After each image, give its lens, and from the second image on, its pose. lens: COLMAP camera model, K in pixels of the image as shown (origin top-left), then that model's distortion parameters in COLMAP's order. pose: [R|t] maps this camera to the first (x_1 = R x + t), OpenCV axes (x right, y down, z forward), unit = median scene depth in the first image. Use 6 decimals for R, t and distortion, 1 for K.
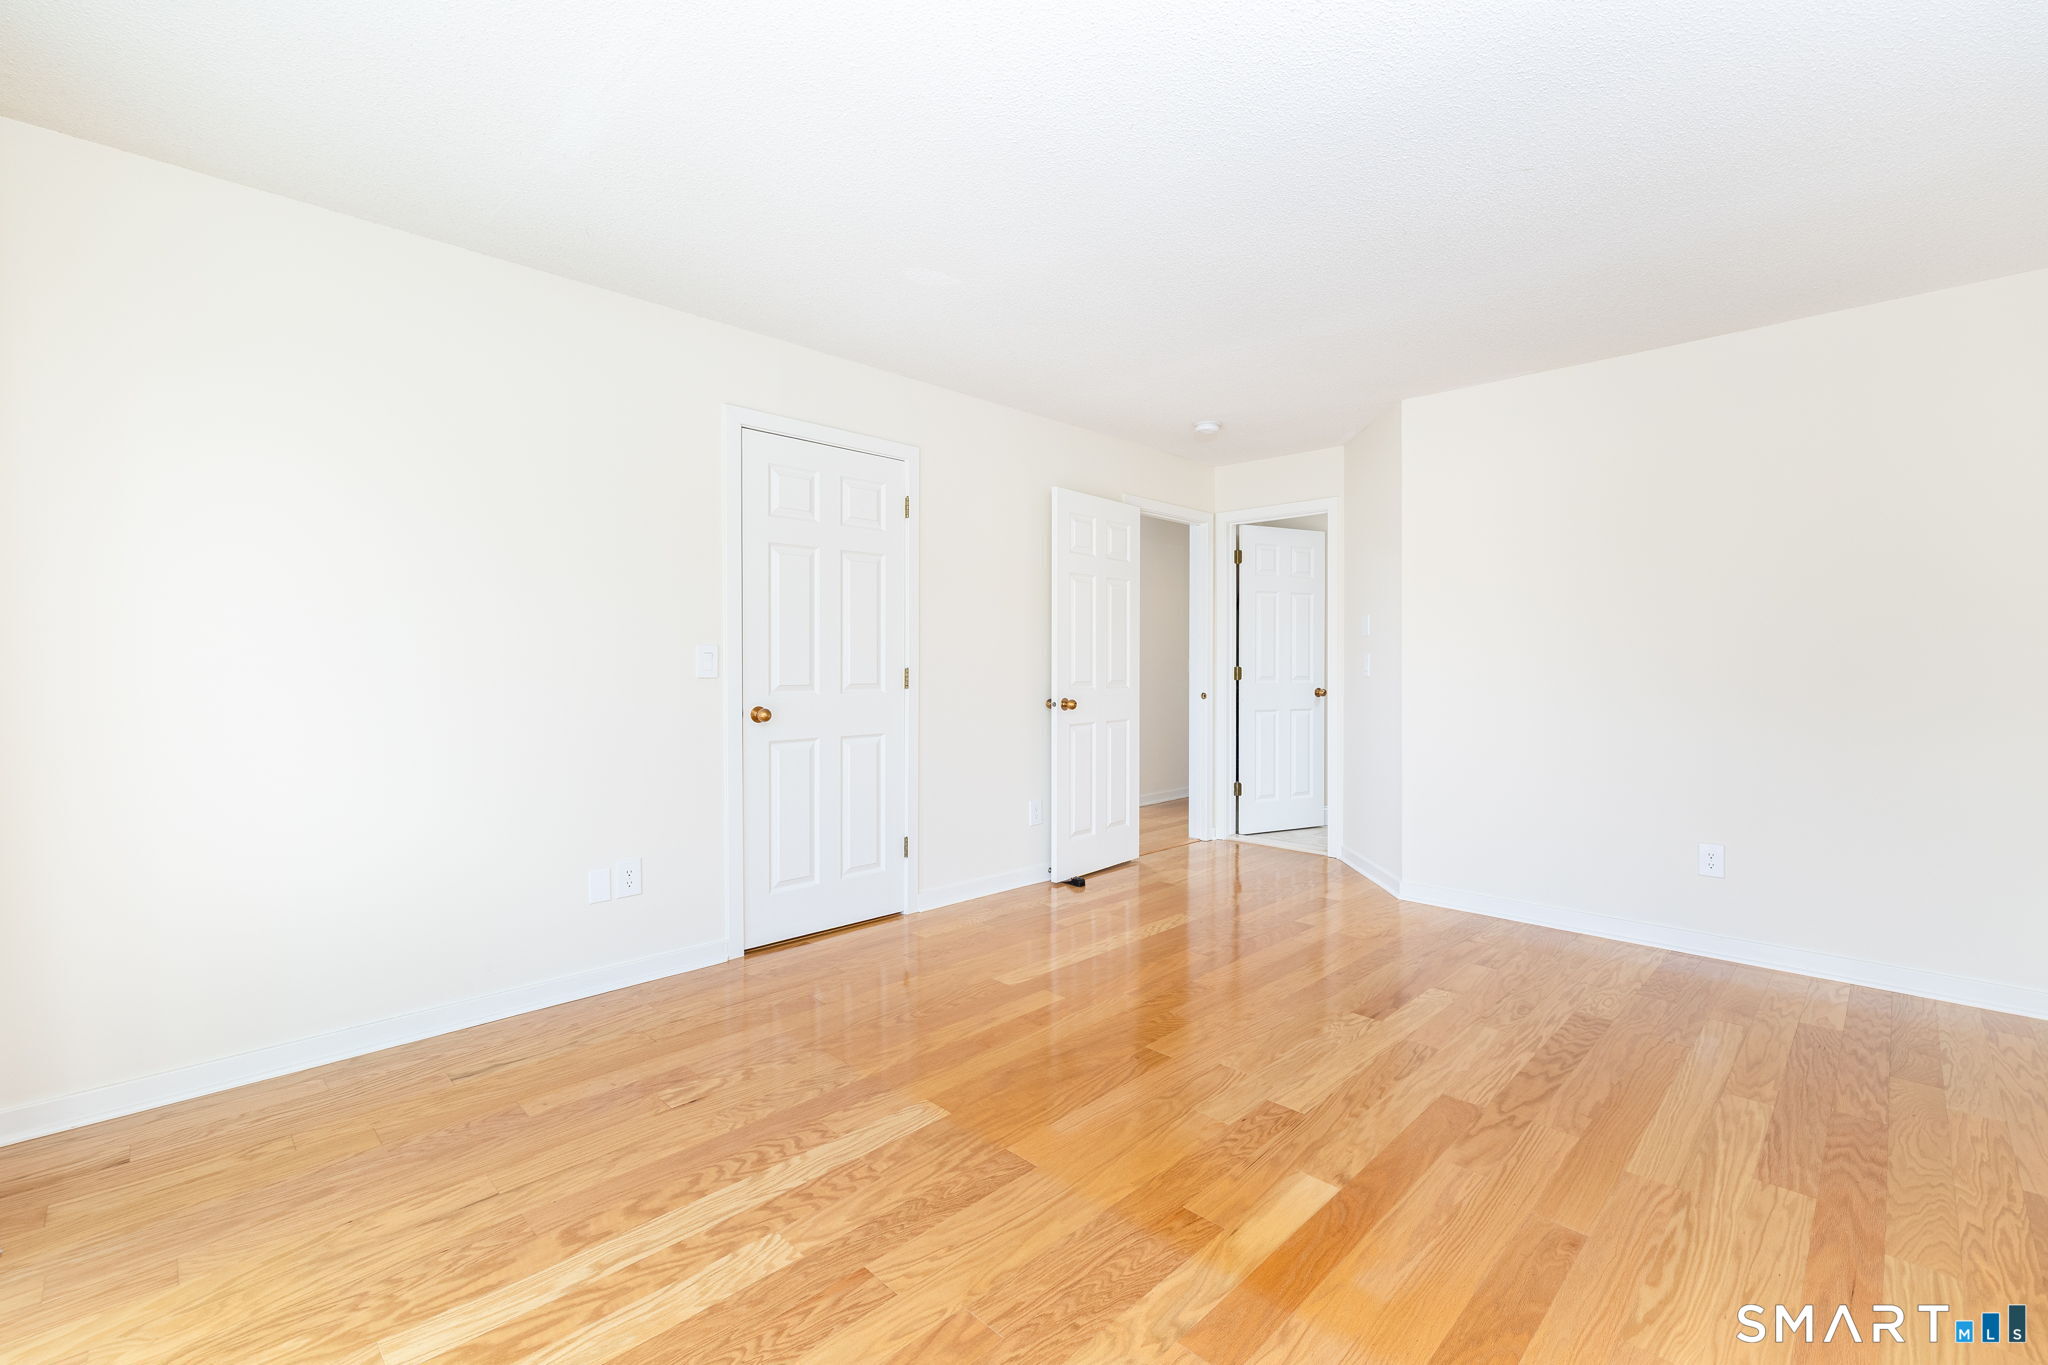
lens RADIAL K [[859.9, 0, 1025.1], [0, 859.9, 674.0], [0, 0, 1]] dist [0.000114, -0.000042]
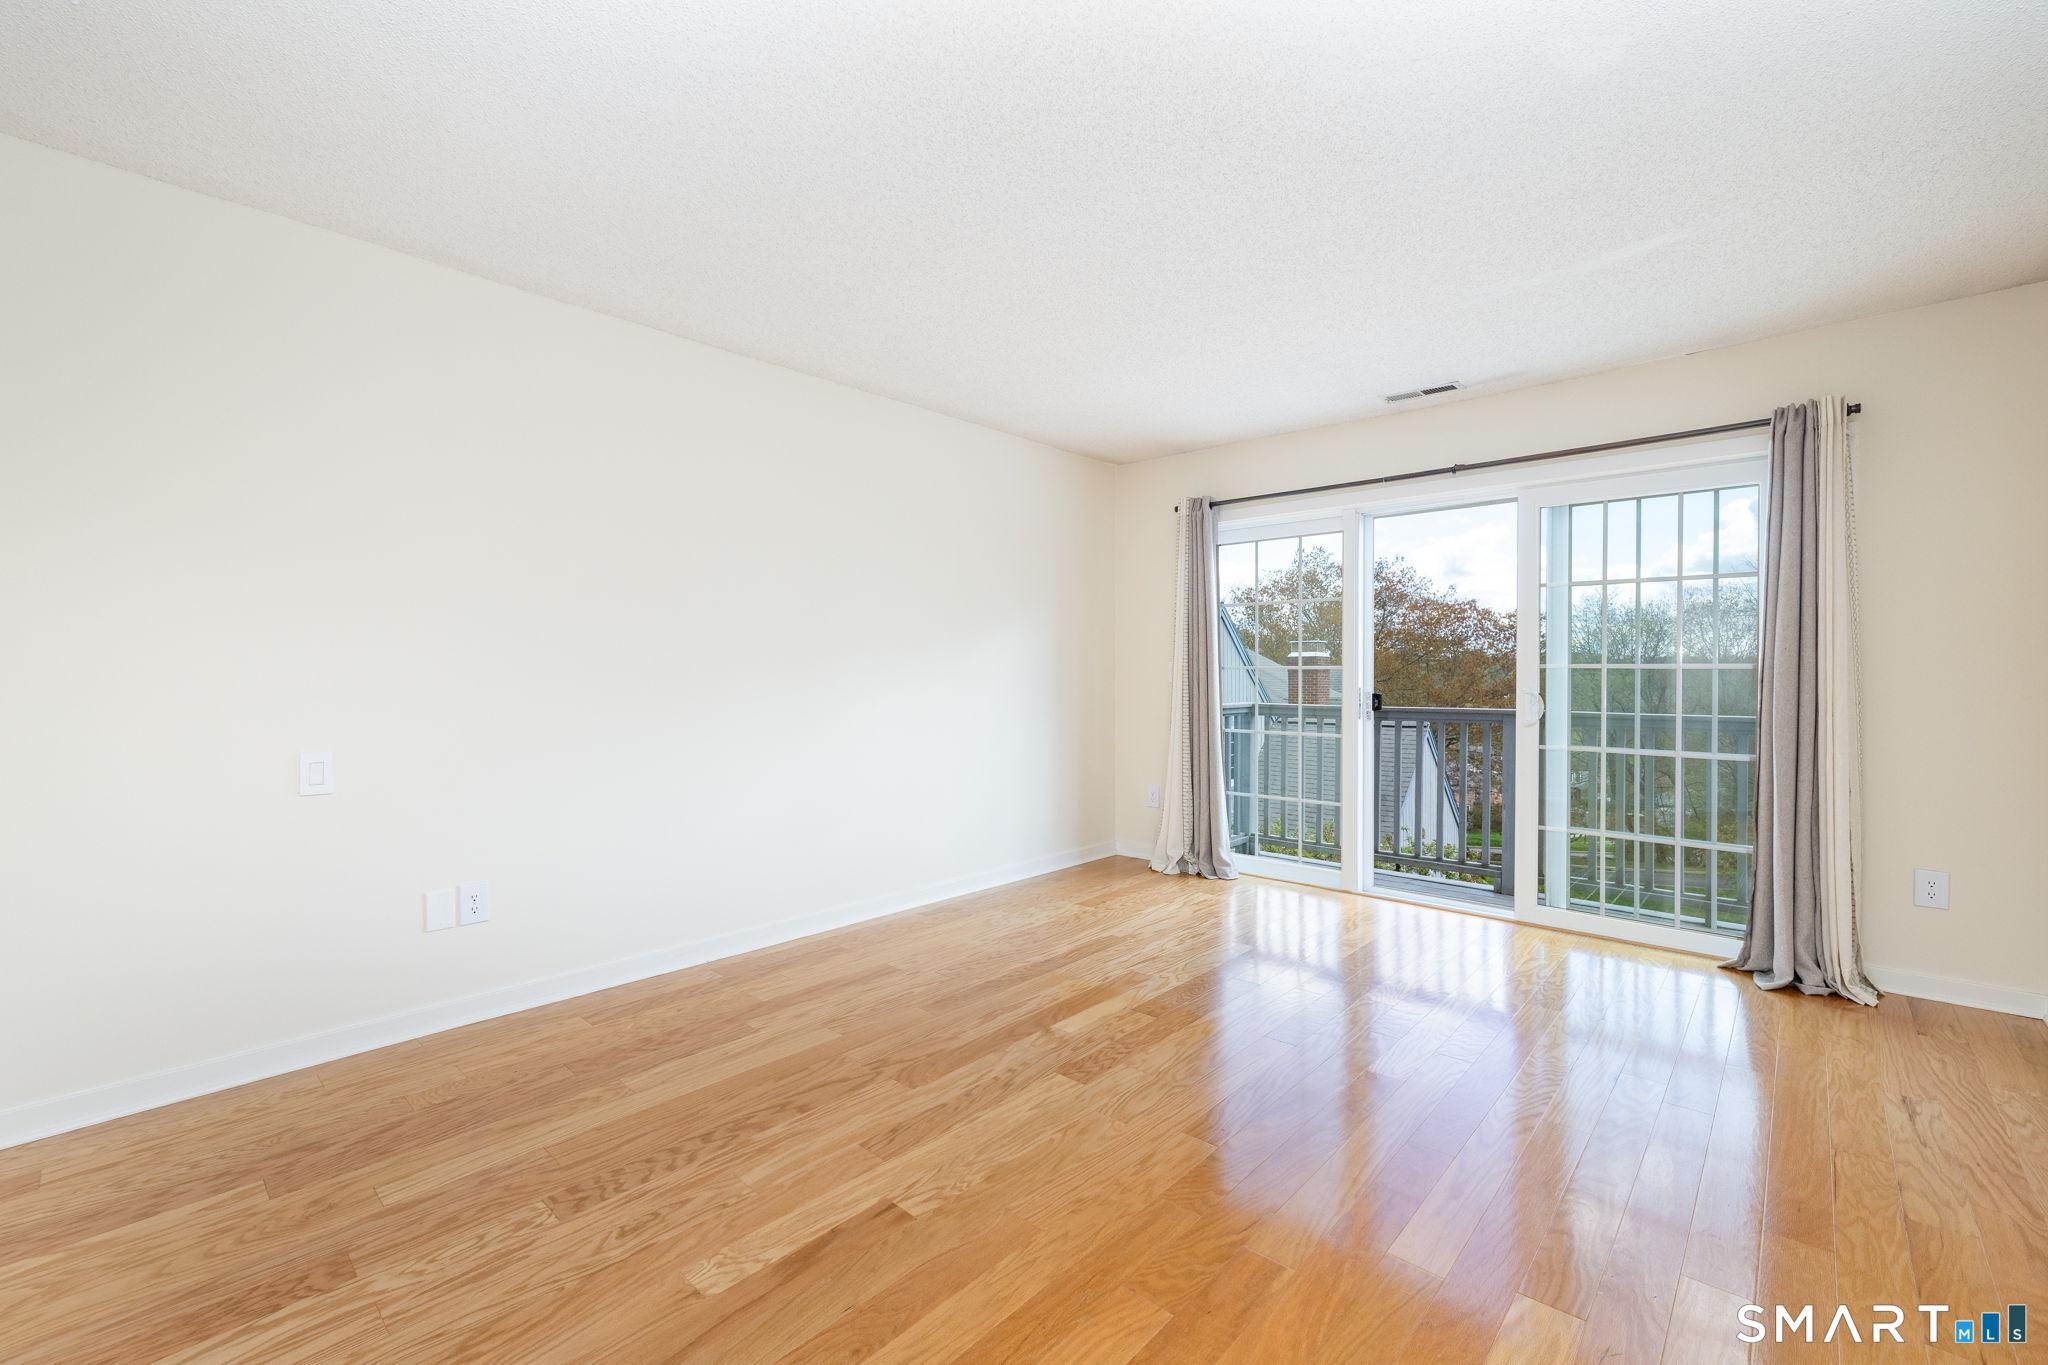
lens RADIAL K [[859.9, 0, 1025.1], [0, 859.9, 674.0], [0, 0, 1]] dist [0.000114, -0.000042]
pose [[-0.997241, -0.002389, -0.074197, 0.441080], [-0.003440, 0.999896, 0.014037, -0.019309], [0.074156, 0.014253, -0.997145, 2.070481]]
